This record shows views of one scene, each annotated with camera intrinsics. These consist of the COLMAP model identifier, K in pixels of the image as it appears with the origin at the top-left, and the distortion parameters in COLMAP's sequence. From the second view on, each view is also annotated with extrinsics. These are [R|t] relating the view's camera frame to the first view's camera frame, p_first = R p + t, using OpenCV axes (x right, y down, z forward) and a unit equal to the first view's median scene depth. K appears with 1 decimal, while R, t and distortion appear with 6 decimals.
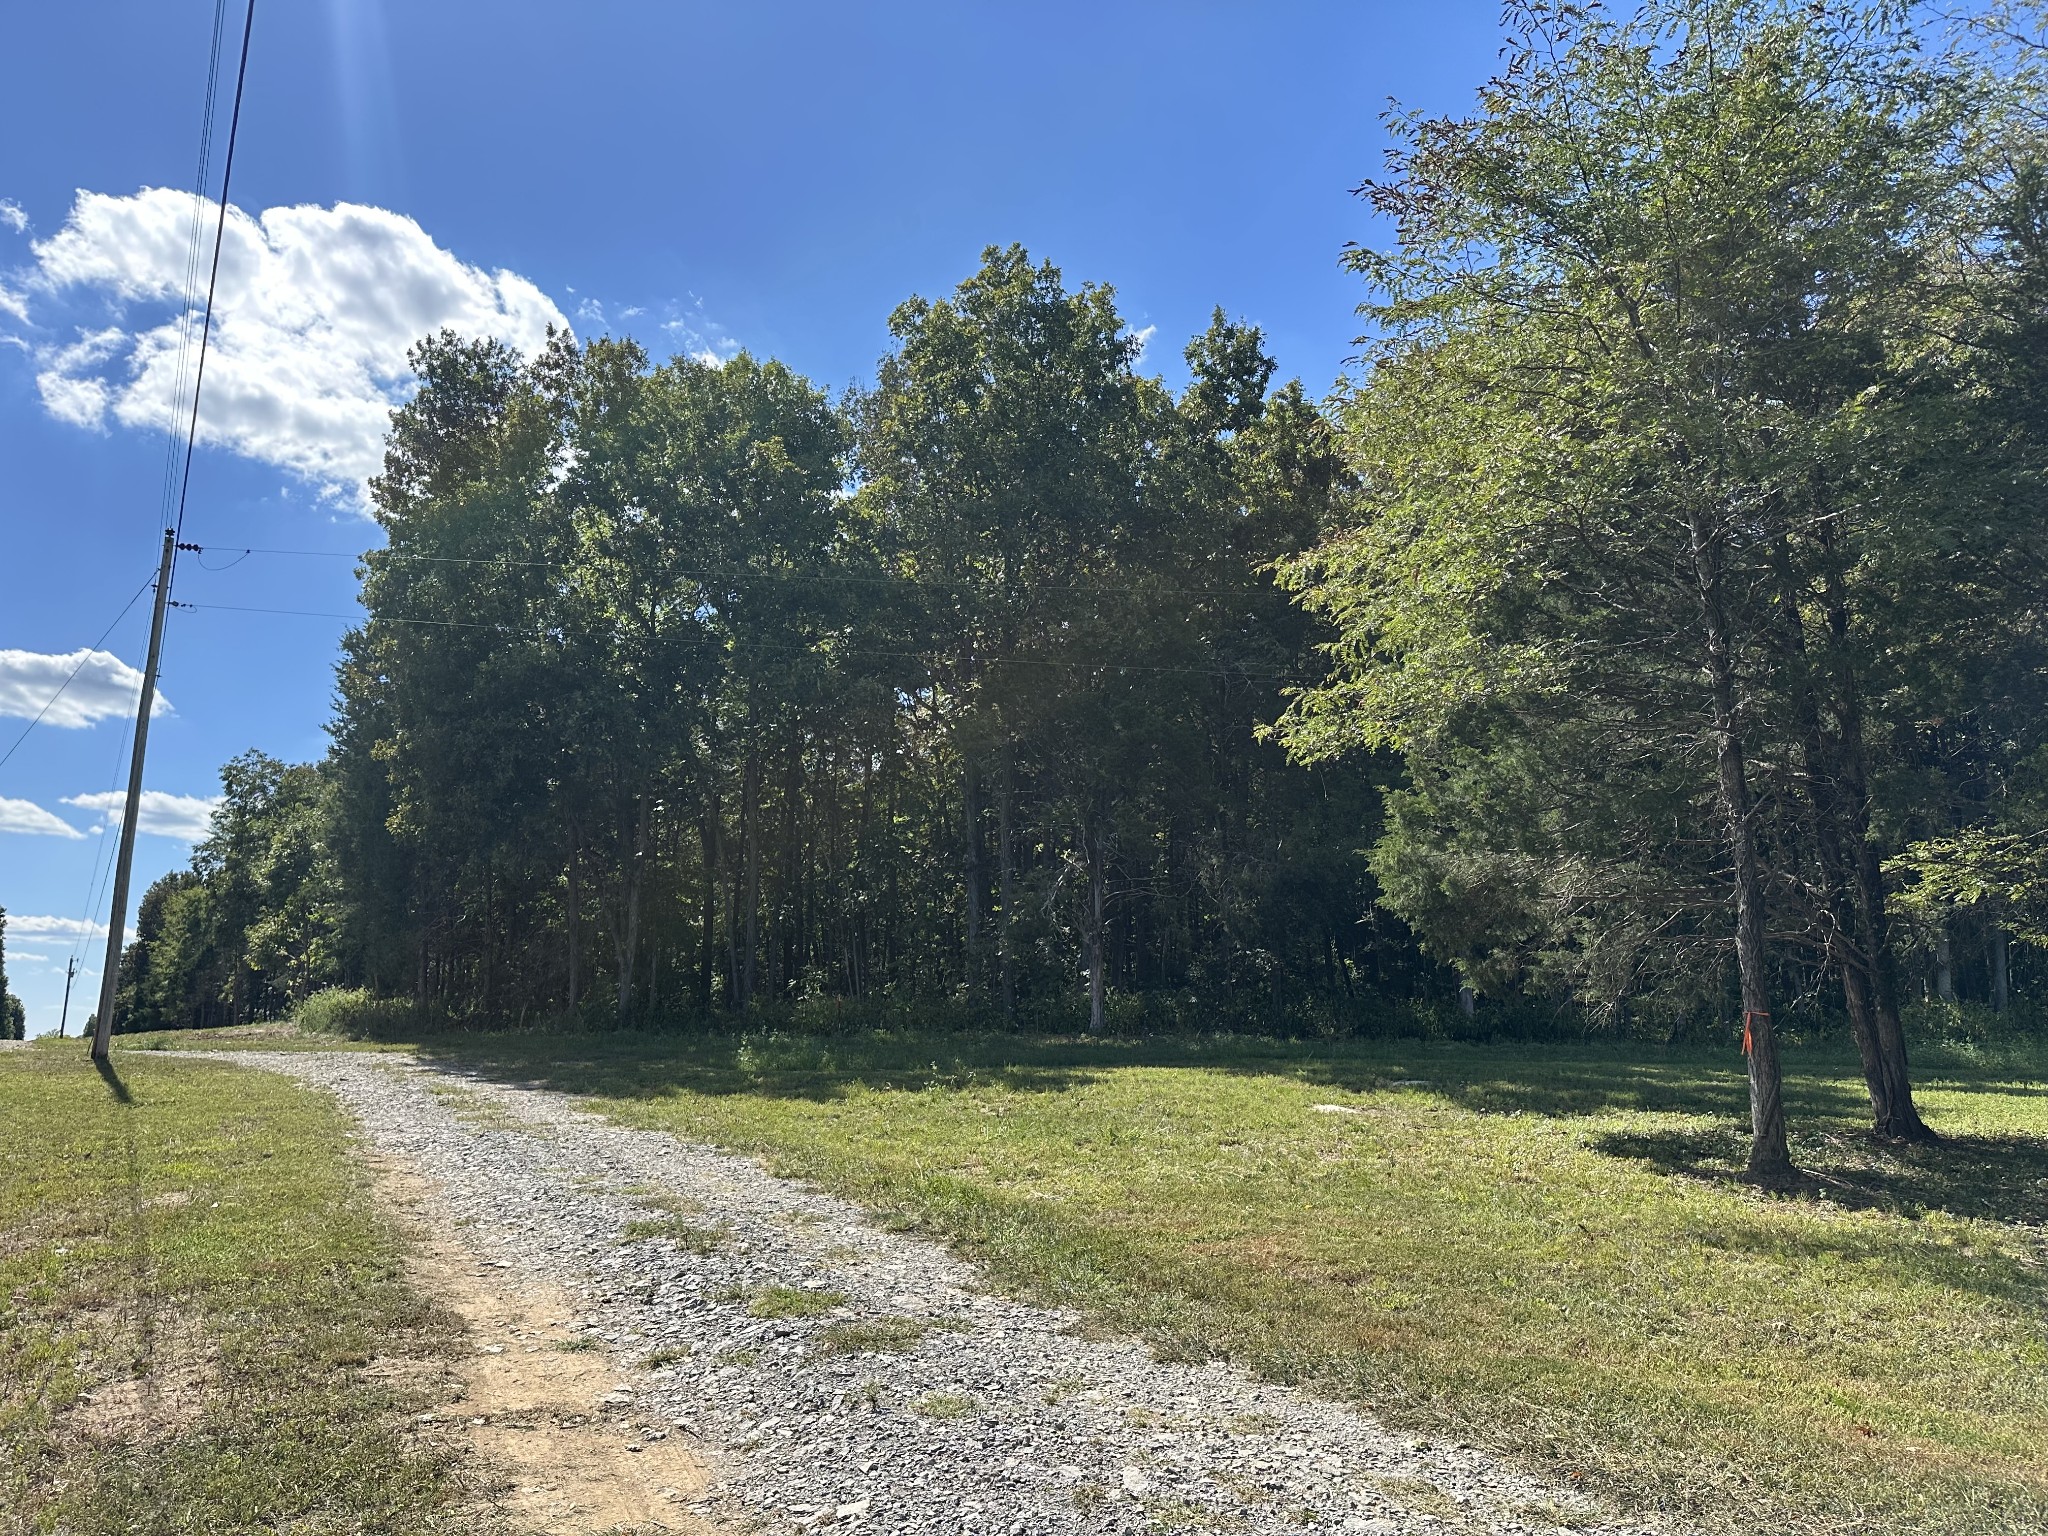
lens RADIAL K [[1301.3, 0, 1024.0], [0, 1301.3, 691.8], [0, 0, 1]] dist [0.054067, -0.056447]
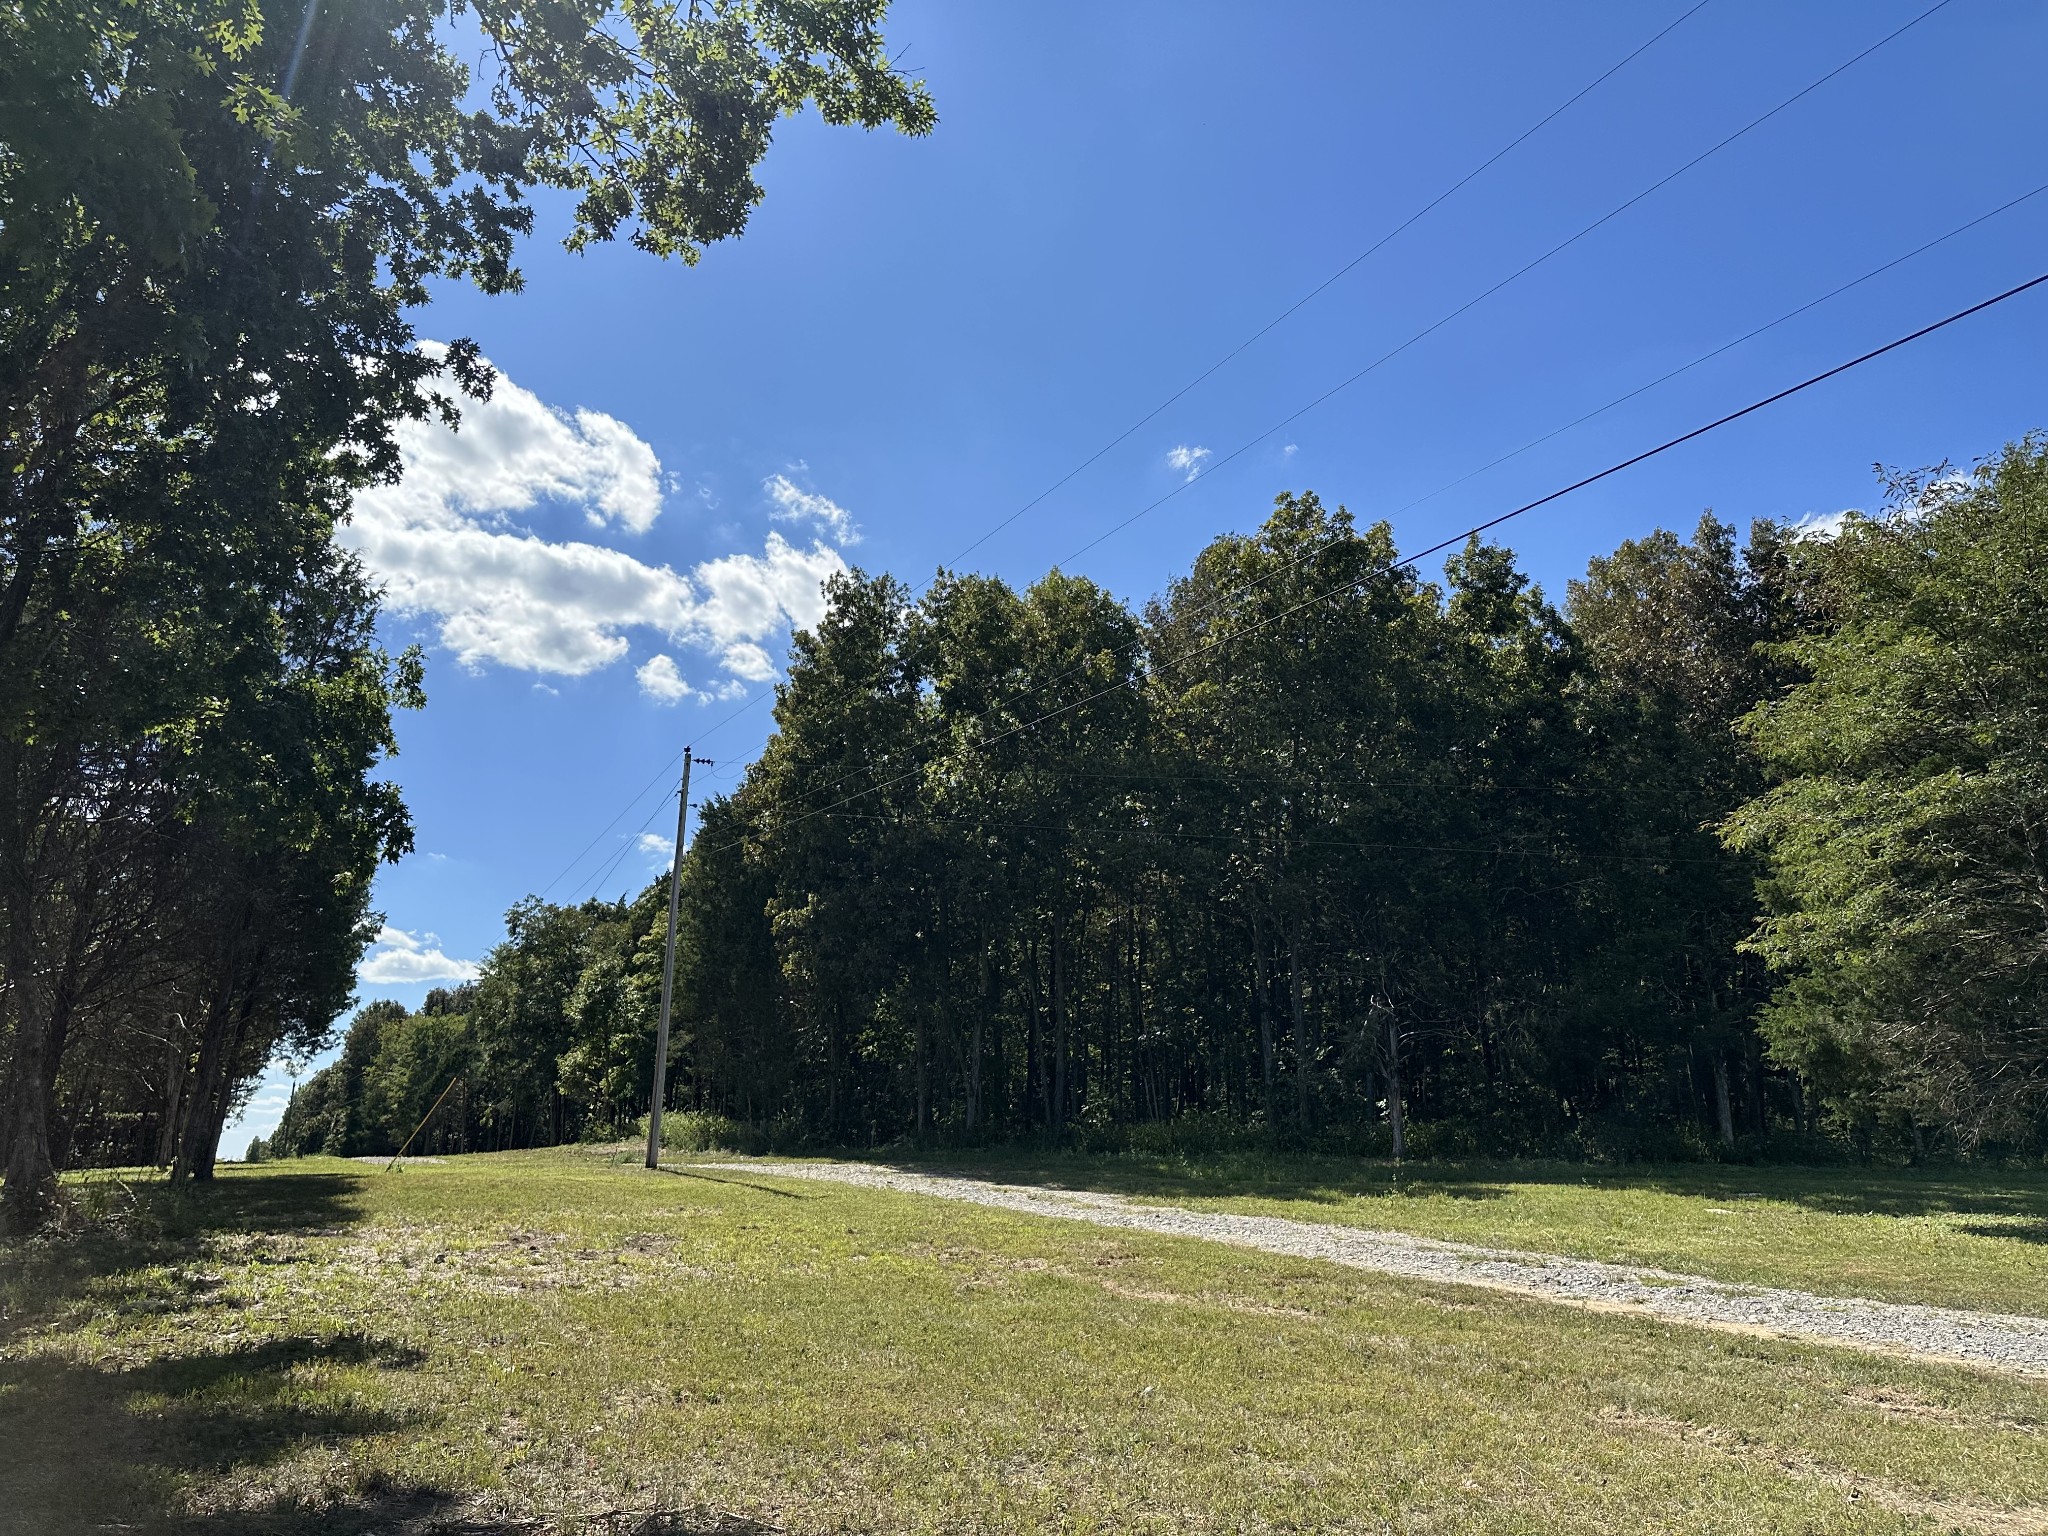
lens RADIAL K [[1301.3, 0, 1024.0], [0, 1301.3, 691.8], [0, 0, 1]] dist [0.054067, -0.056447]
pose [[0.997467, -0.017430, -0.068957, -0.188973], [0.011183, 0.995882, -0.089967, -0.048006], [0.070241, 0.088968, 0.993555, -0.213489]]
